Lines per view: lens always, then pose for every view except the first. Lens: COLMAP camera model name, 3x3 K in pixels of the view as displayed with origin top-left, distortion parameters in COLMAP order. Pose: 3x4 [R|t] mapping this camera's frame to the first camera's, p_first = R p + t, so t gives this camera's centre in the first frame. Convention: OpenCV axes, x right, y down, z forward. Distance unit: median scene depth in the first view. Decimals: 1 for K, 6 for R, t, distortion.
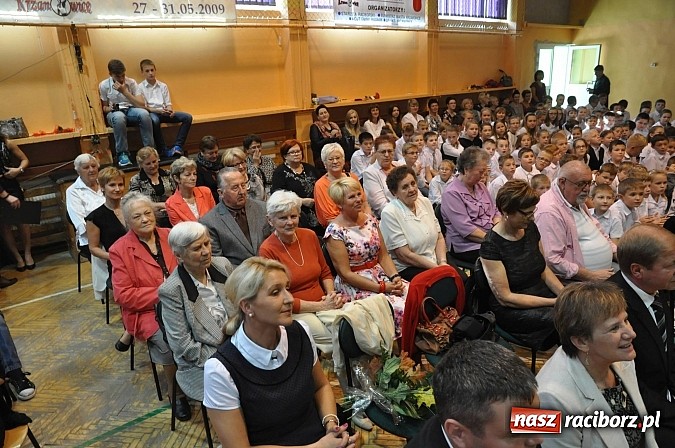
lens RADIAL K [[480.8, 0, 338.1], [0, 480.8, 233.6], [0, 0, 1]] dist [-0.120759, 0.100112]
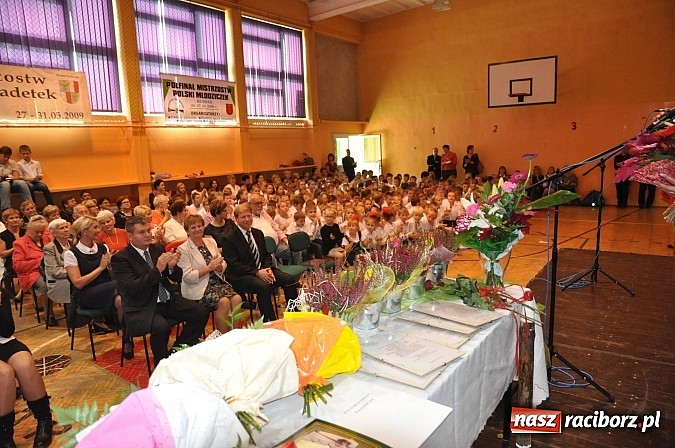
lens RADIAL K [[480.8, 0, 338.1], [0, 480.8, 233.6], [0, 0, 1]] dist [-0.120759, 0.100112]
pose [[0.968496, -0.040139, 0.245771, 0.128187], [0.081325, 0.983794, -0.159799, 0.151793], [-0.235374, 0.174752, 0.956065, -0.428354]]
